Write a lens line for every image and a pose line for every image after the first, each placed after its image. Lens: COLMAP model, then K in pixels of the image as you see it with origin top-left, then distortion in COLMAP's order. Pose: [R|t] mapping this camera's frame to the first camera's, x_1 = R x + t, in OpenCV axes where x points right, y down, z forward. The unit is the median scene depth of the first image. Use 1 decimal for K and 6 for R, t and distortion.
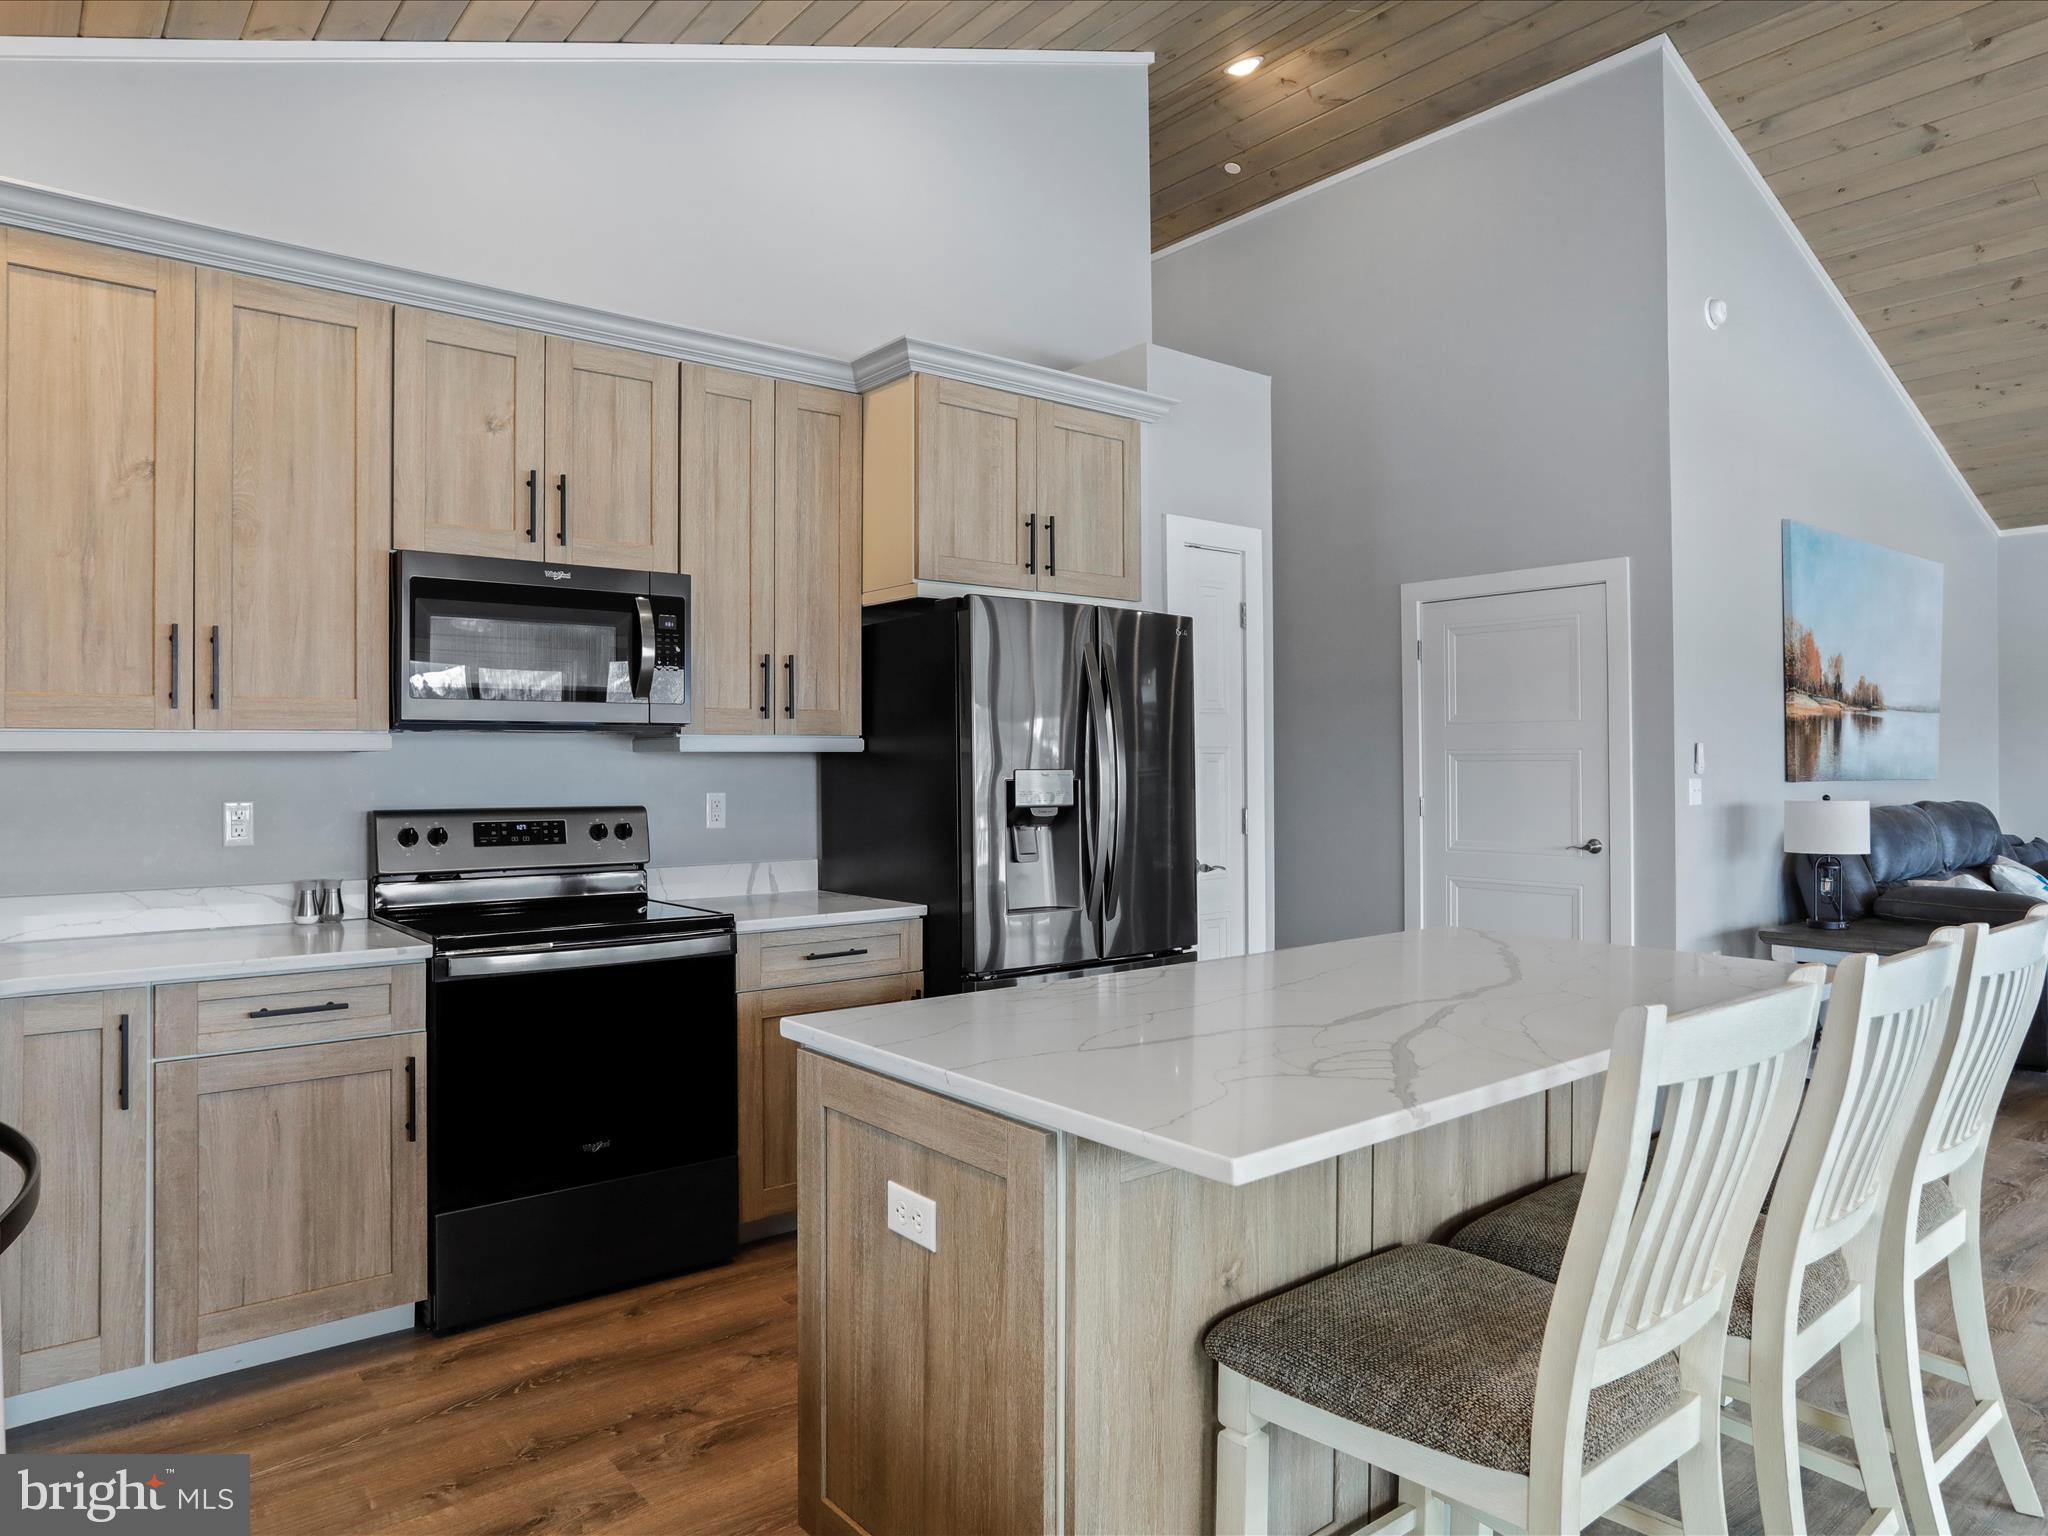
lens RADIAL K [[1320.5, 0, 1012.5], [0, 1320.5, 749.1], [0, 0, 1]] dist [-0.047868, 0.029594]
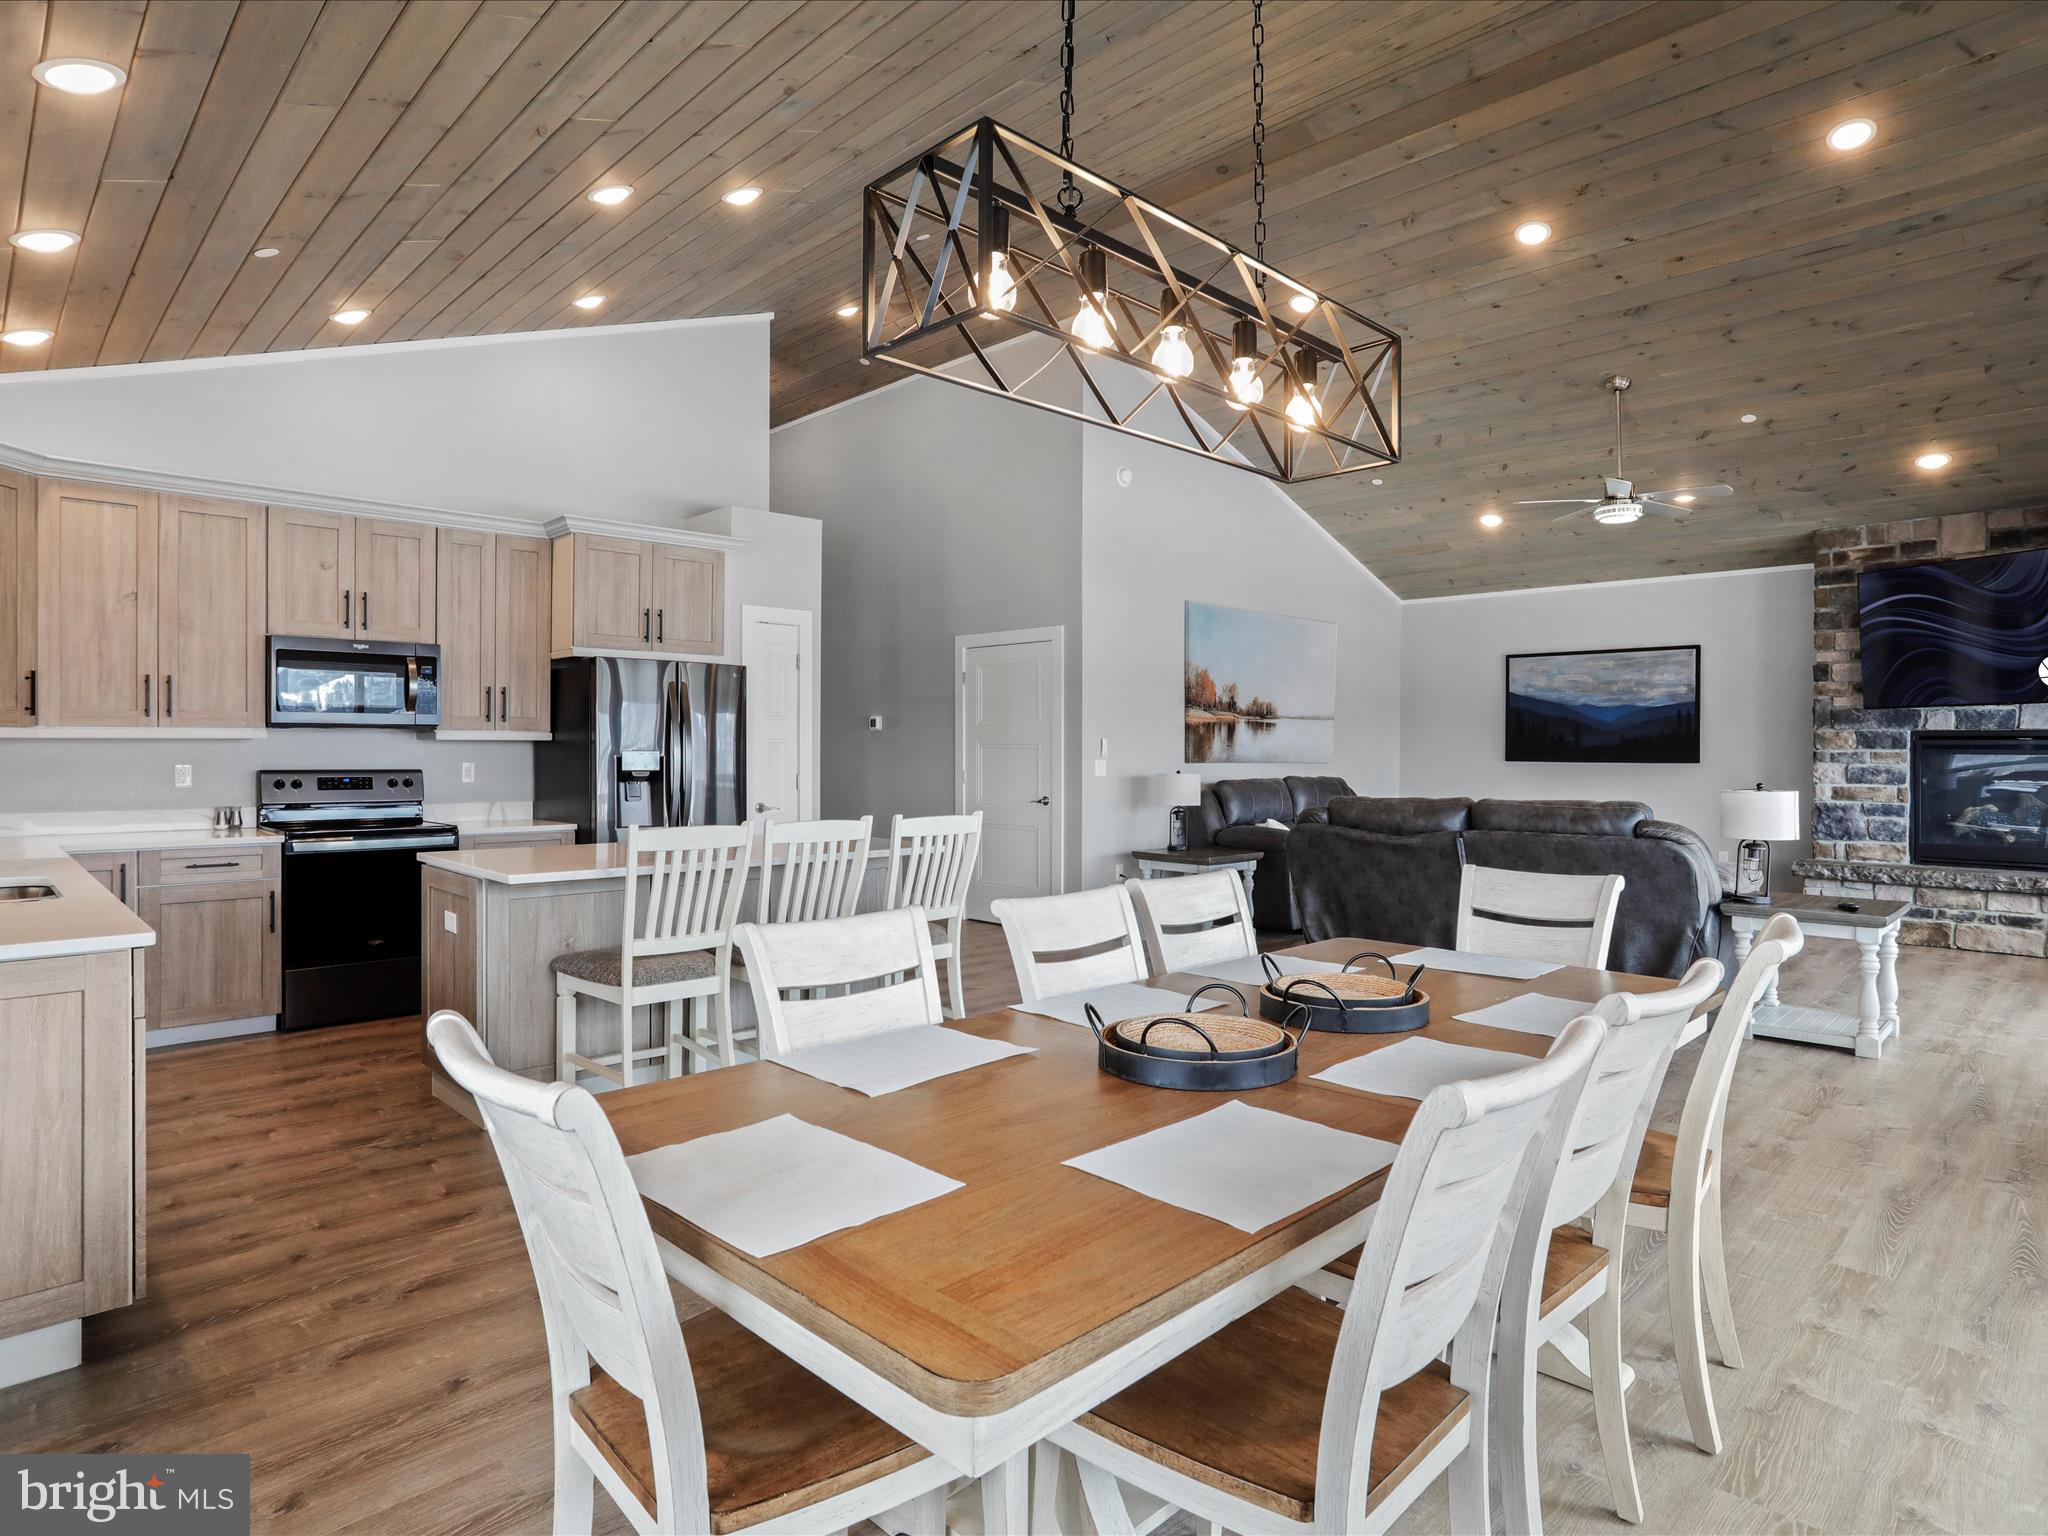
lens RADIAL K [[1145.0, 0, 1016.3], [0, 1145.0, 753.5], [0, 0, 1]] dist [-0.044965, 0.018245]
pose [[0.995513, 0.008061, 0.094276, 0.434506], [-0.009672, 0.999815, 0.016646, -0.013774], [-0.094124, -0.017483, 0.995407, -0.700893]]
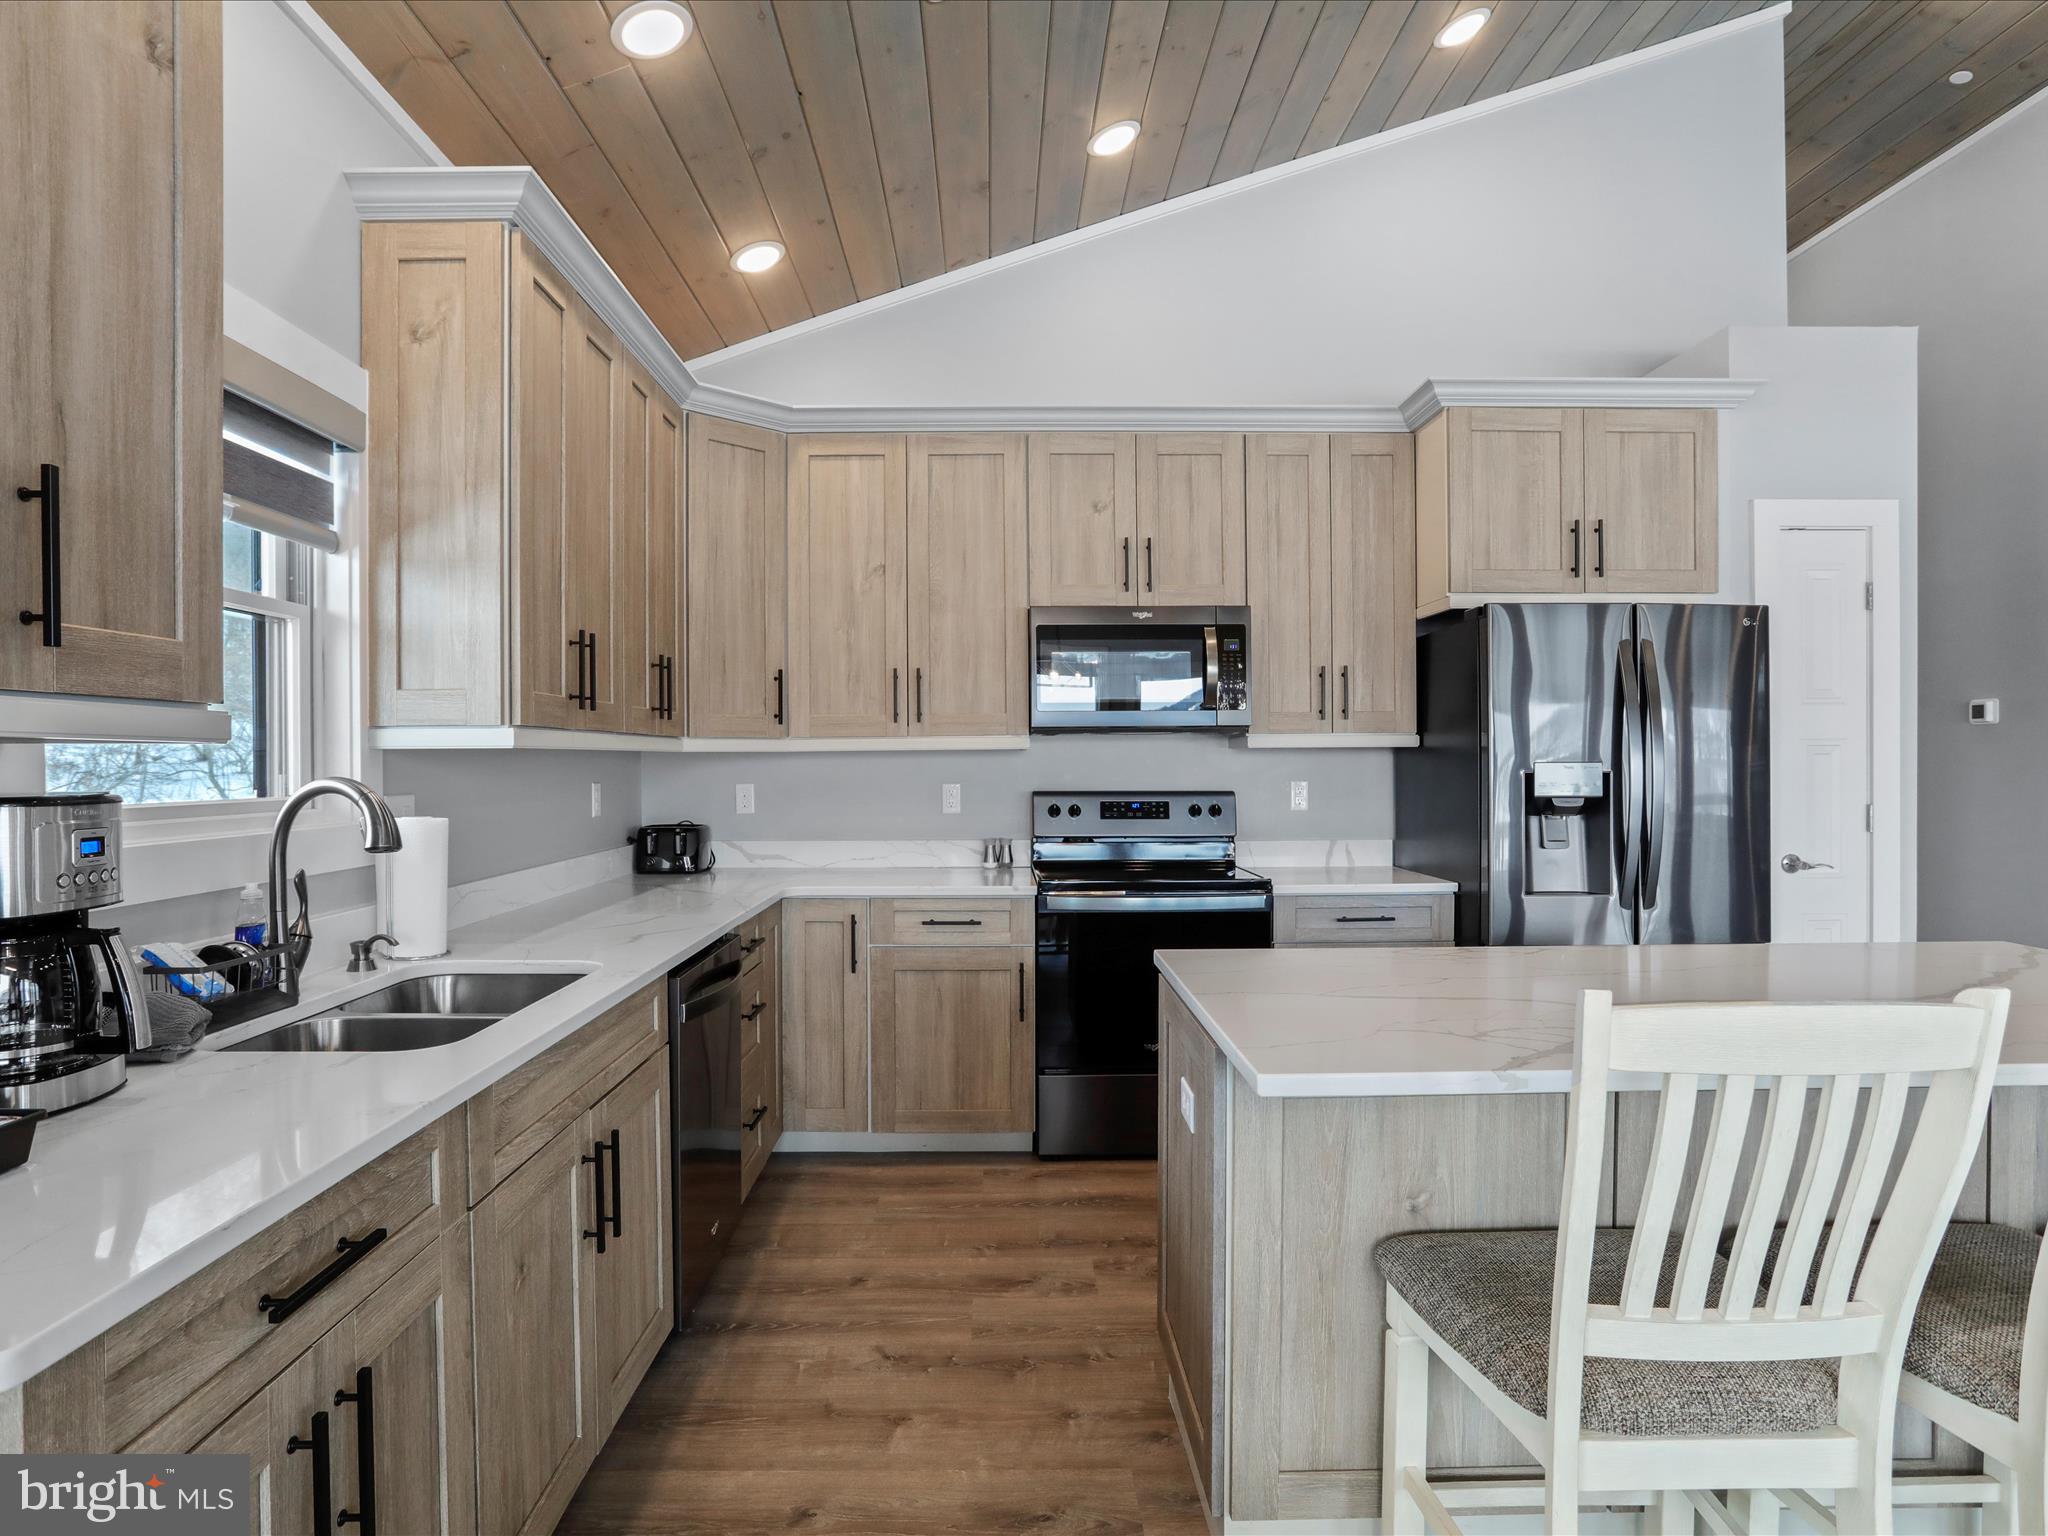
lens RADIAL K [[1146.6, 0, 1006.9], [0, 1146.6, 775.3], [0, 0, 1]] dist [-0.043209, 0.022729]
pose [[0.787681, 0.007638, -0.616035, 0.253471], [0.009174, 0.999667, 0.024124, -0.000461], [0.616015, -0.024653, 0.787349, 0.001593]]
